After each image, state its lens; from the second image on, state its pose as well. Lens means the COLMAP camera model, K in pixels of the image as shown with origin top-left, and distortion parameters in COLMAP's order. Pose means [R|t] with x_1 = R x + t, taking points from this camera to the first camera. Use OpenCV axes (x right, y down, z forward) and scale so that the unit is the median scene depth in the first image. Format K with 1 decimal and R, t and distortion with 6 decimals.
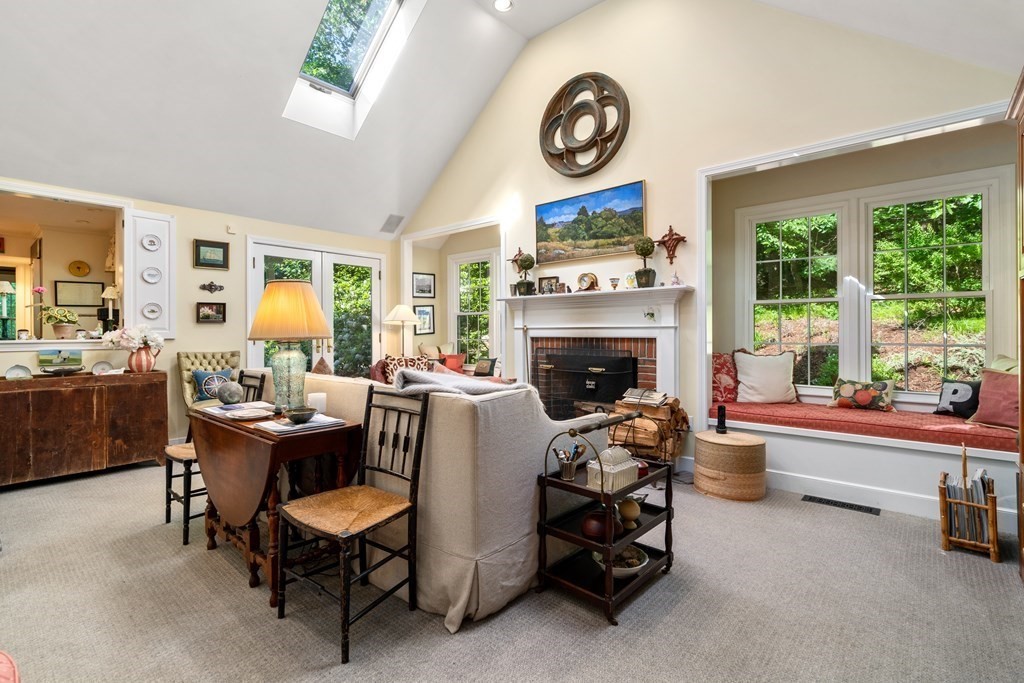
lens RADIAL K [[476.0, 0, 503.7], [0, 476.0, 333.7], [0, 0, 1]] dist [-0.007719, 0.003567]
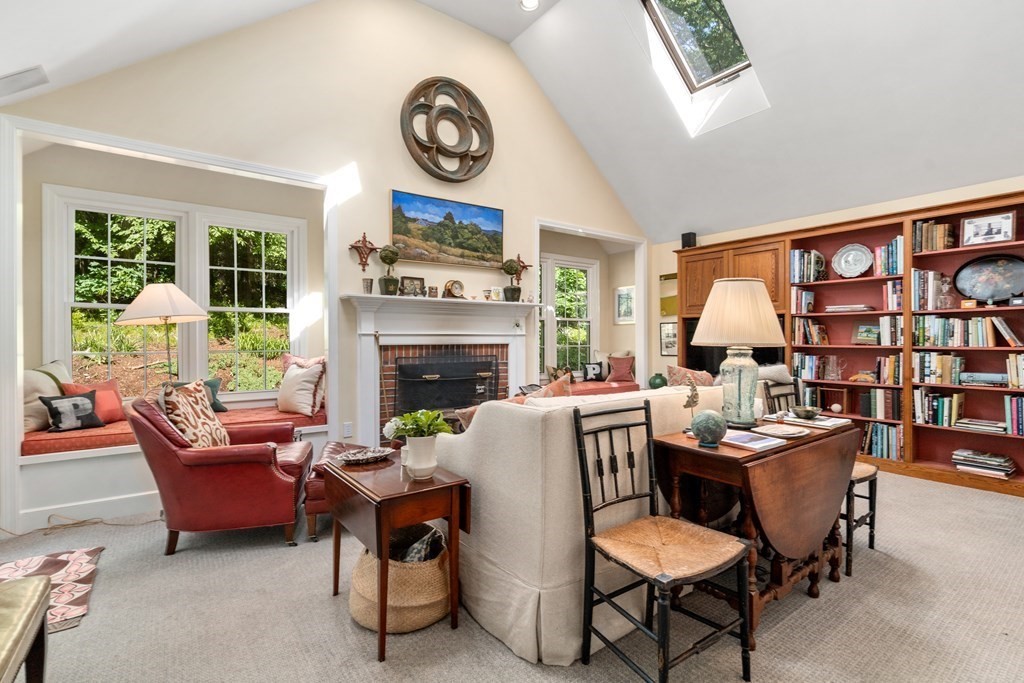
lens RADIAL K [[476.0, 0, 503.9], [0, 476.0, 340.0], [0, 0, 1]] dist [-0.007719, 0.003567]
pose [[0.208884, -0.000859, 0.977940, -0.780921], [0.007069, 0.999975, -0.000632, -0.000016], [-0.977915, 0.007045, 0.208884, 0.685715]]
